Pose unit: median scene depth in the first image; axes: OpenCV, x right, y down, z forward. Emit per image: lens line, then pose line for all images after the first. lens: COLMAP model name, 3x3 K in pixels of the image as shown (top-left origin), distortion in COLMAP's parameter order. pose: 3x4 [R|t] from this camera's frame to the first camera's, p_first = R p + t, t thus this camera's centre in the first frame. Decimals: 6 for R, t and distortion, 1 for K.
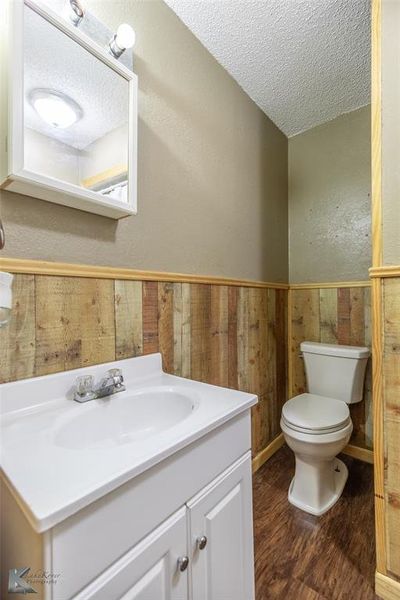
lens RADIAL K [[262.0, 0, 199.2], [0, 262.0, 301.3], [0, 0, 1]] dist [0.005650, -0.000248]
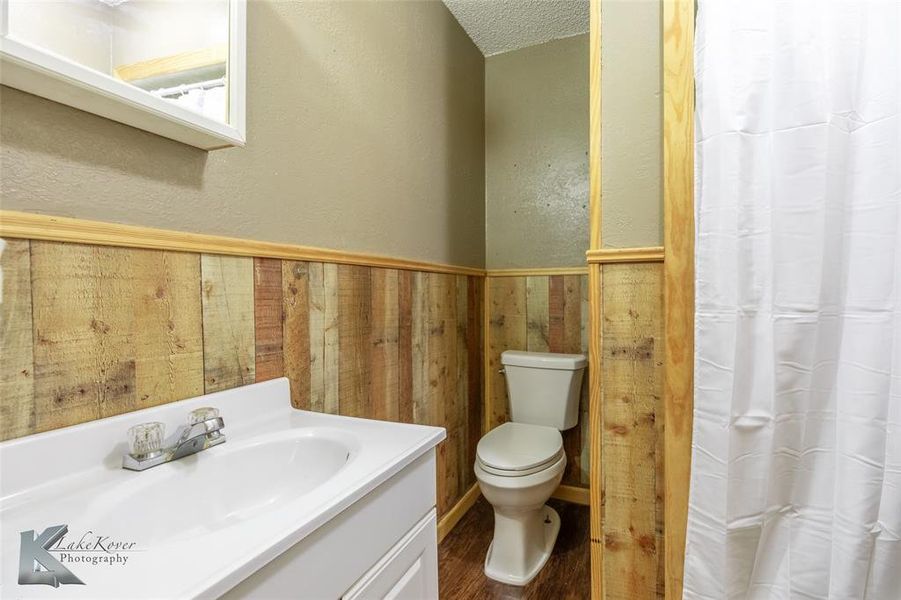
lens RADIAL K [[466.7, 0, 452.4], [0, 466.7, 298.8], [0, 0, 1]] dist [0.002585, -0.001218]
pose [[0.957261, 0.003381, 0.289207, -0.100232], [-0.004380, 0.999986, 0.002808, 0.010235], [-0.289193, -0.003954, 0.957263, -0.158004]]
